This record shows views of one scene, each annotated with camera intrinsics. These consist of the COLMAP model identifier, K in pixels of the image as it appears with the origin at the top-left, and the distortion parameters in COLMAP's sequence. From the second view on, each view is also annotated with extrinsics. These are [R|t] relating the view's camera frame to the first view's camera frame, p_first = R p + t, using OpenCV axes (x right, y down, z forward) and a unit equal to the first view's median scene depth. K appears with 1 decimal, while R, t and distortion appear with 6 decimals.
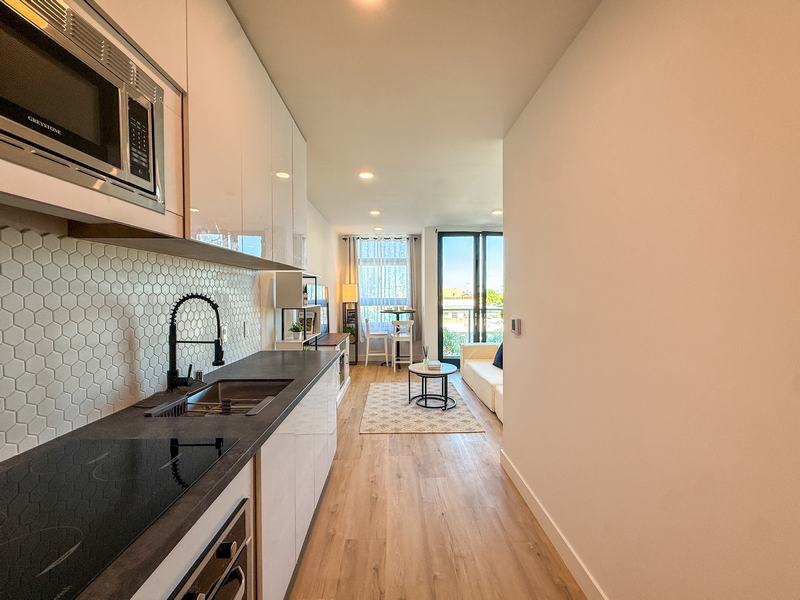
lens RADIAL K [[322.0, 0, 398.2], [0, 322.0, 300.0], [0, 0, 1]] dist [-0.002301, 0.000087]
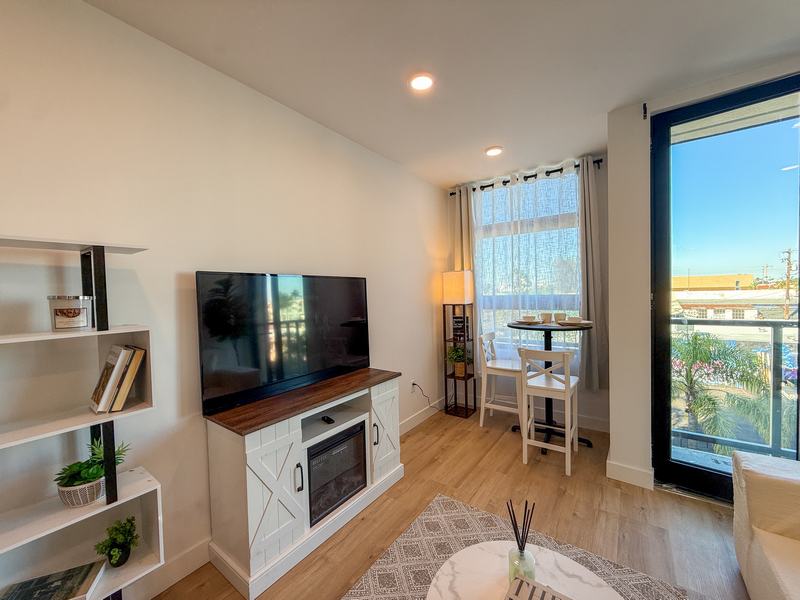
lens RADIAL K [[322.0, 0, 399.8], [0, 322.0, 298.8], [0, 0, 1]] dist [-0.002301, 0.000087]
pose [[0.802193, 0.003026, -0.597057, 0.102827], [0.007987, 0.999843, 0.015797, -0.012224], [0.597011, -0.017441, 0.802044, 0.484305]]
